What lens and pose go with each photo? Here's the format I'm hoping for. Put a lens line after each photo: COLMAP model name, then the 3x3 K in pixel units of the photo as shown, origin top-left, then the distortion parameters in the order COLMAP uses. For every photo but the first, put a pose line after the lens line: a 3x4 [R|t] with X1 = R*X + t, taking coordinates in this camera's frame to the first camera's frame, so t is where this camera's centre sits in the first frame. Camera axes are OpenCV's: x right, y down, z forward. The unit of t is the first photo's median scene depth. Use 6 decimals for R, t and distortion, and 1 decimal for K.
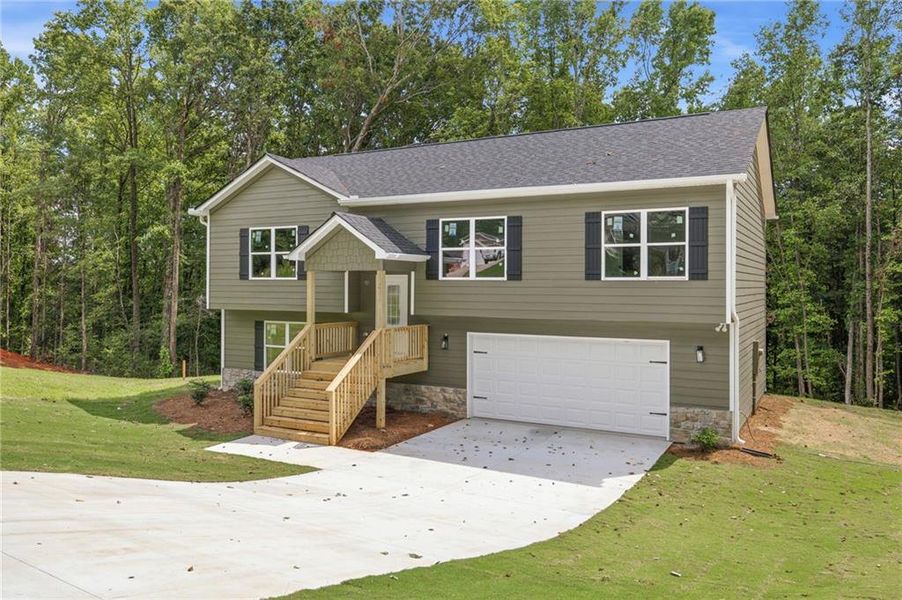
lens RADIAL K [[697.4, 0, 452.5], [0, 697.4, 291.0], [0, 0, 1]] dist [-0.004309, -0.003519]
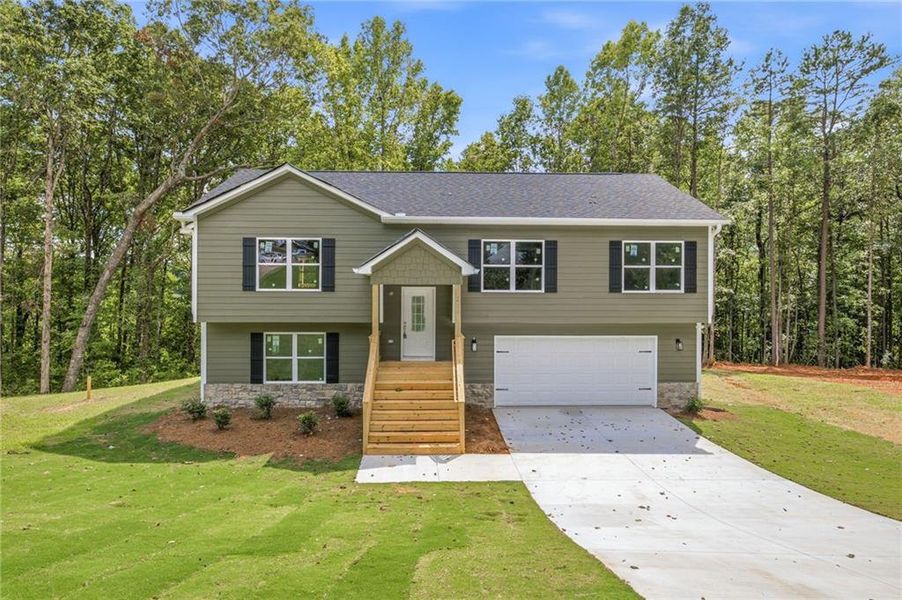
lens RADIAL K [[519.8, 0, 450.9], [0, 519.8, 309.0], [0, 0, 1]] dist [0.023193, 0.000569]
pose [[0.857171, -0.014498, 0.514828, -0.541274], [0.004801, 0.999785, 0.020160, -0.005403], [-0.515010, -0.014809, 0.857056, 0.297292]]
